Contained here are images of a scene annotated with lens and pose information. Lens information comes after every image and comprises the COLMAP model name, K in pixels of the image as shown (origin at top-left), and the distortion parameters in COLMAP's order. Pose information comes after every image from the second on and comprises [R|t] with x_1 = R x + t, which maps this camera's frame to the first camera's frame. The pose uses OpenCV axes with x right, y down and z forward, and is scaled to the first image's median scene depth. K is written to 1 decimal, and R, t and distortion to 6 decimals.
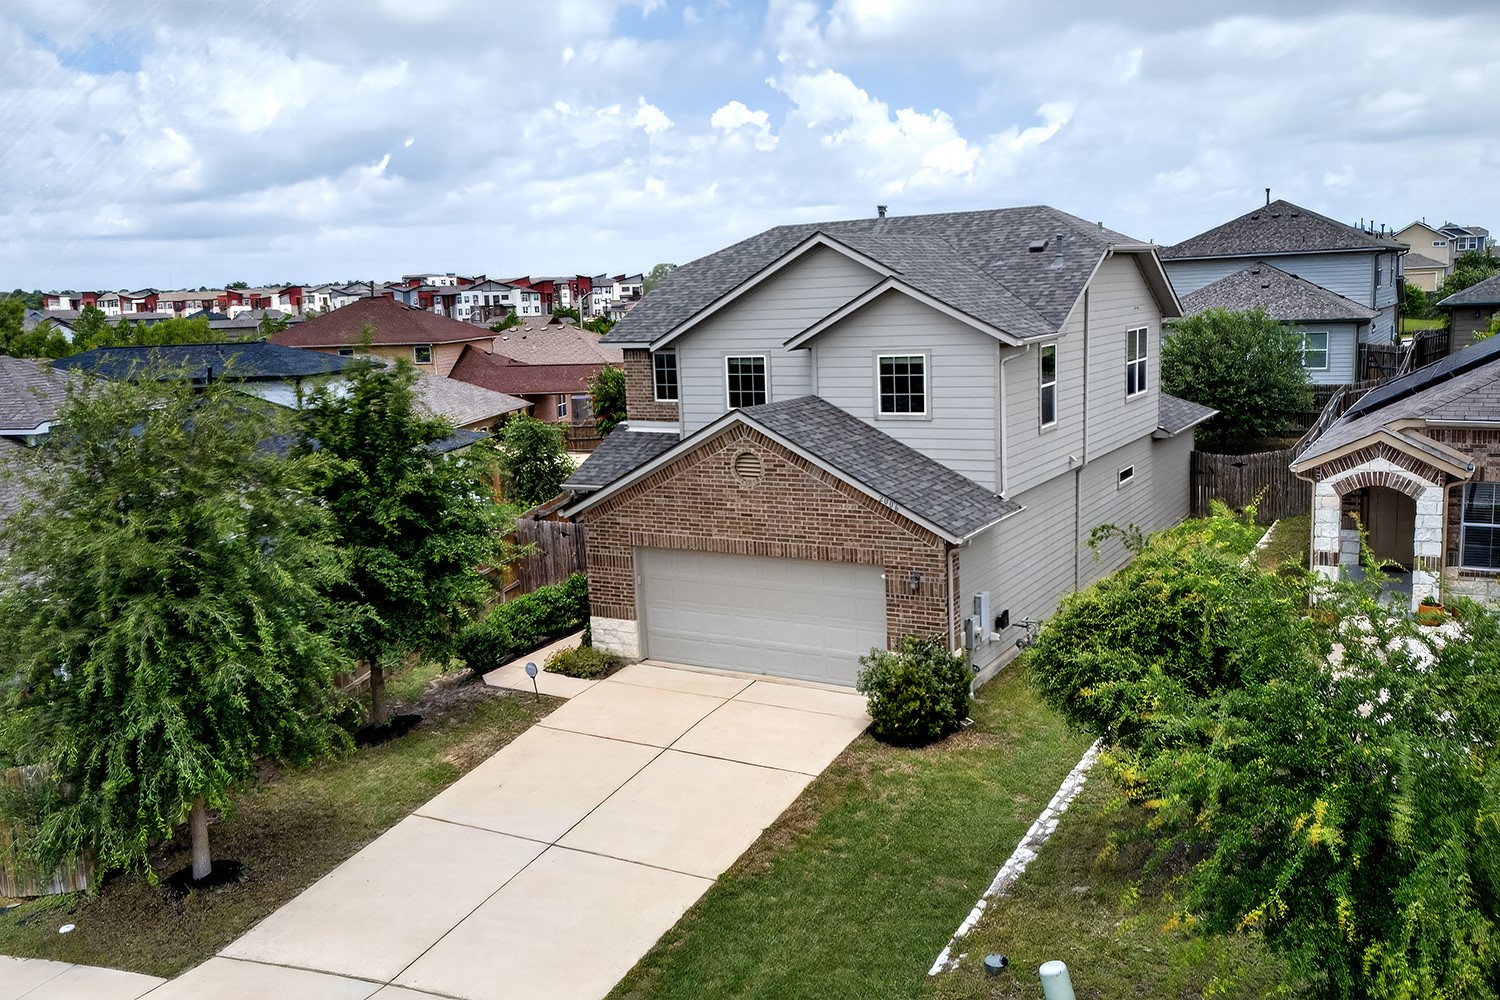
lens RADIAL K [[1272.2, 0, 750.0], [0, 1272.2, 500.0], [0, 0, 1]] dist [0.070939, -0.088728]
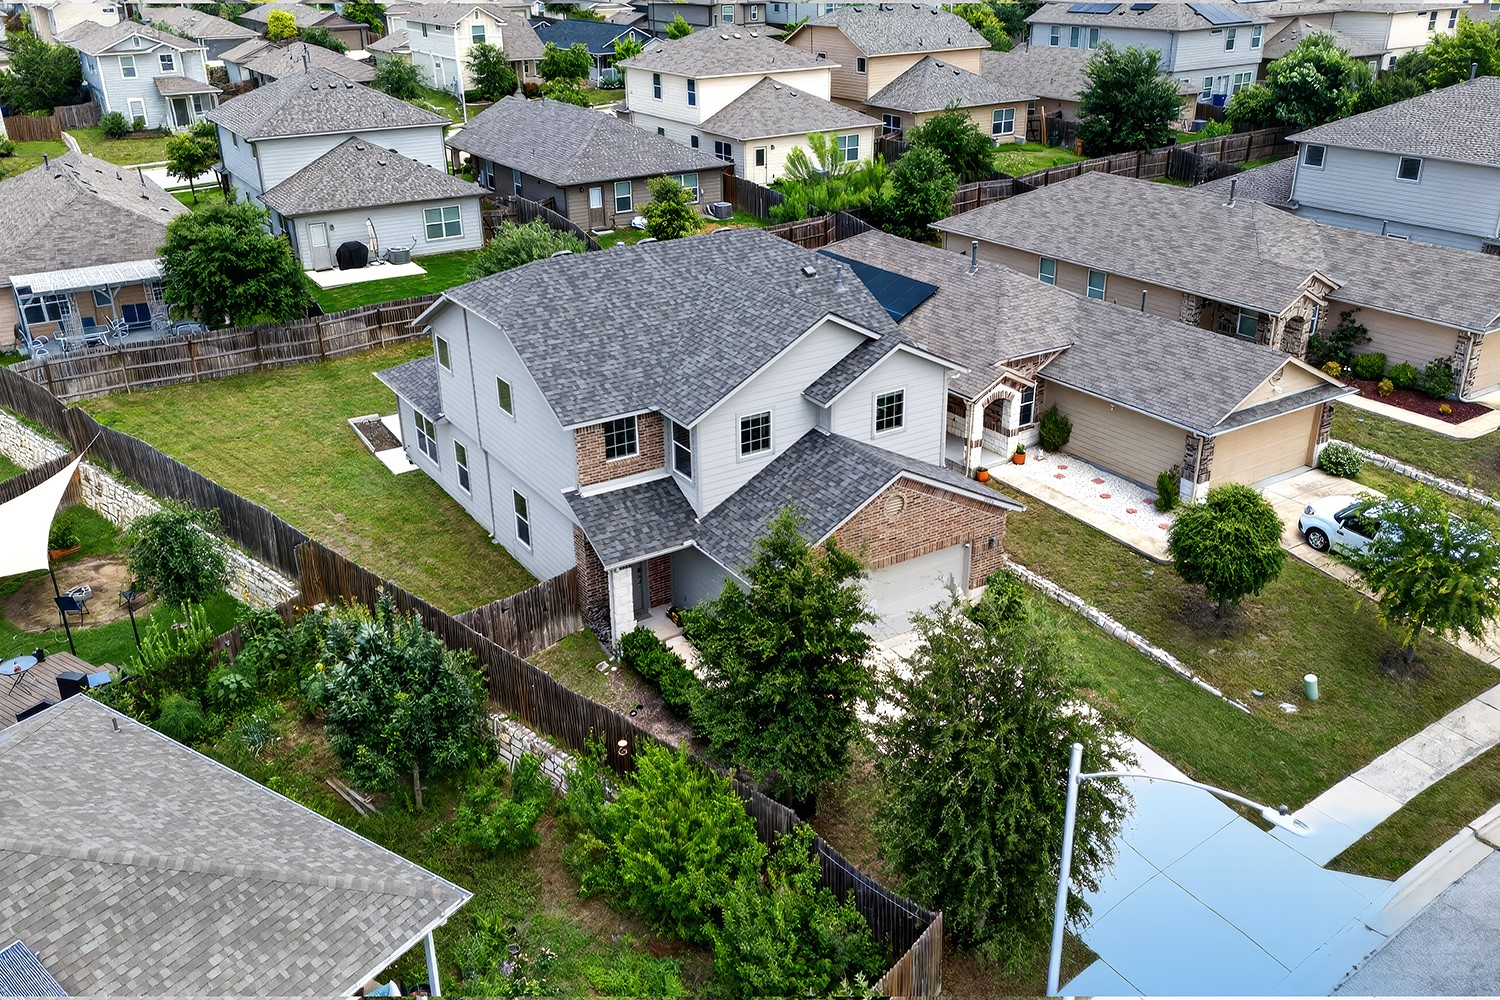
lens RADIAL K [[1272.2, 0, 750.0], [0, 1272.2, 500.0], [0, 0, 1]] dist [0.070939, -0.088728]
pose [[0.462574, -0.332540, 0.821853, -1.114937], [0.139562, 0.942747, 0.302904, -0.435529], [-0.875527, -0.025416, 0.482500, 0.445602]]
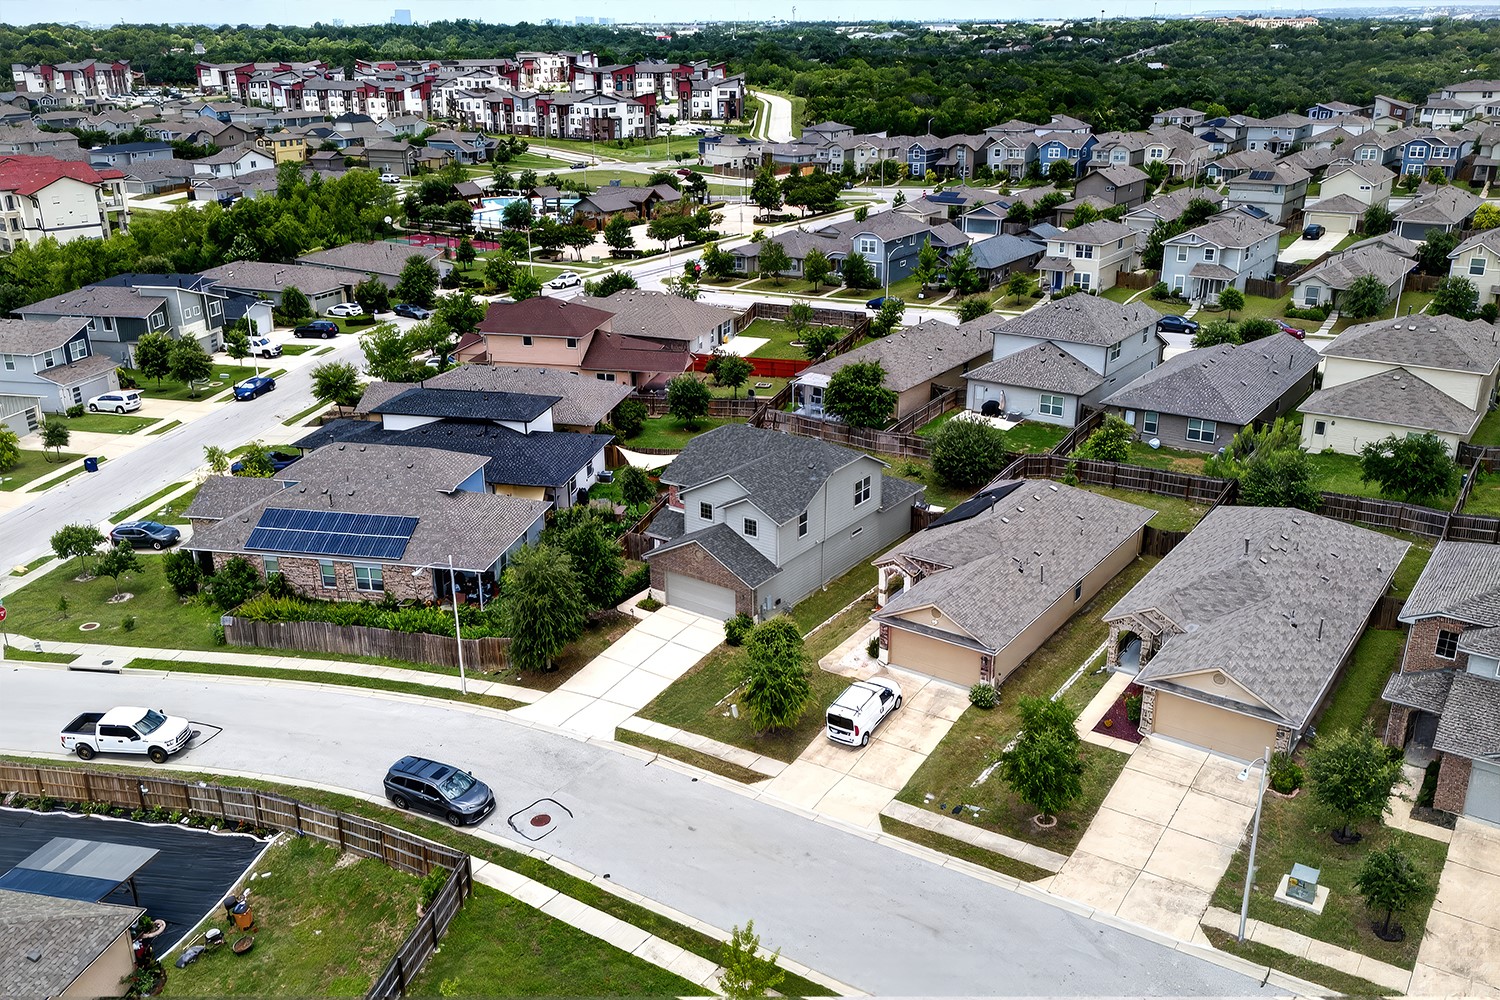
lens RADIAL K [[1272.2, 0, 750.0], [0, 1272.2, 500.0], [0, 0, 1]] dist [0.070939, -0.088728]
pose [[0.995997, 0.056293, -0.069433, 0.324853], [-0.041362, 0.978863, 0.200293, -0.766476], [0.079241, -0.196619, 0.977273, -2.005996]]
